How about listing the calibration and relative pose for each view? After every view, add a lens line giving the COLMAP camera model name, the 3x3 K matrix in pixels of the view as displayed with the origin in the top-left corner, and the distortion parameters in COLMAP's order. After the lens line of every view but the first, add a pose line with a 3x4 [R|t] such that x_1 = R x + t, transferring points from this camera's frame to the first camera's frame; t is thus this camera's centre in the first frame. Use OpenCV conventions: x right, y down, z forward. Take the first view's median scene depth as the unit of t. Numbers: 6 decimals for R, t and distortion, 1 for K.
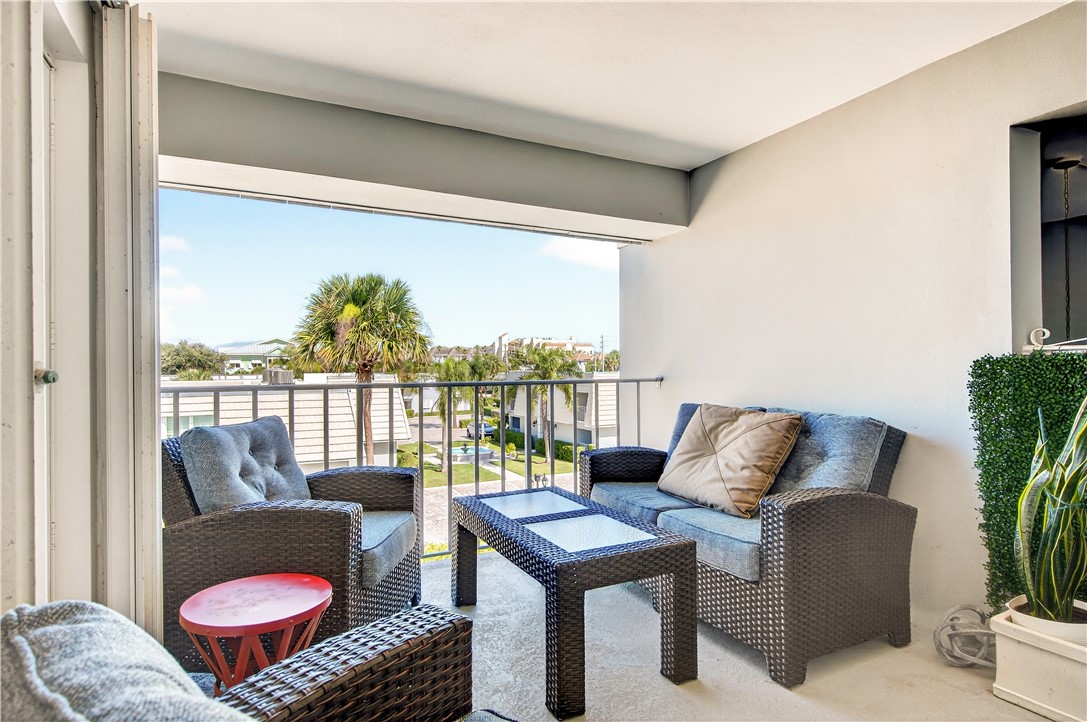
lens RADIAL K [[588.5, 0, 543.5], [0, 588.5, 361.0], [0, 0, 1]] dist [0.002272, 0.000055]
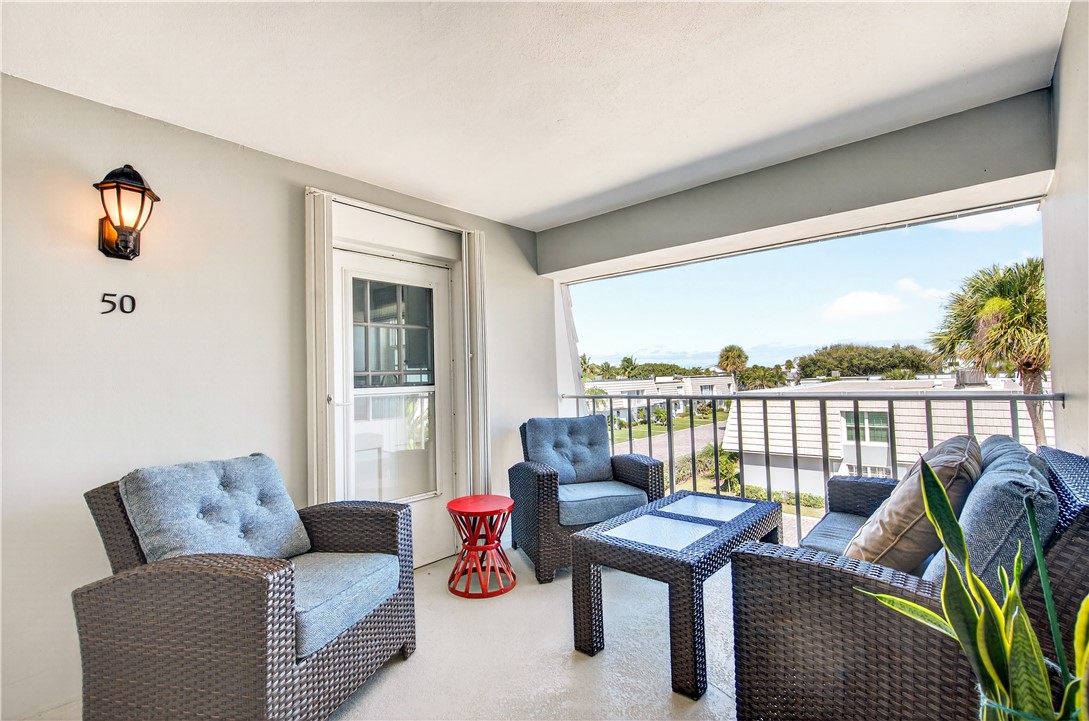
lens RADIAL K [[507.6, 0, 544.5], [0, 507.6, 360.5], [0, 0, 1]] dist [0.001330, -0.000345]
pose [[0.380950, -0.039616, -0.923747, 0.548071], [0.036706, 0.998942, -0.027703, -0.016376], [0.923867, -0.023354, 0.382001, 0.242379]]
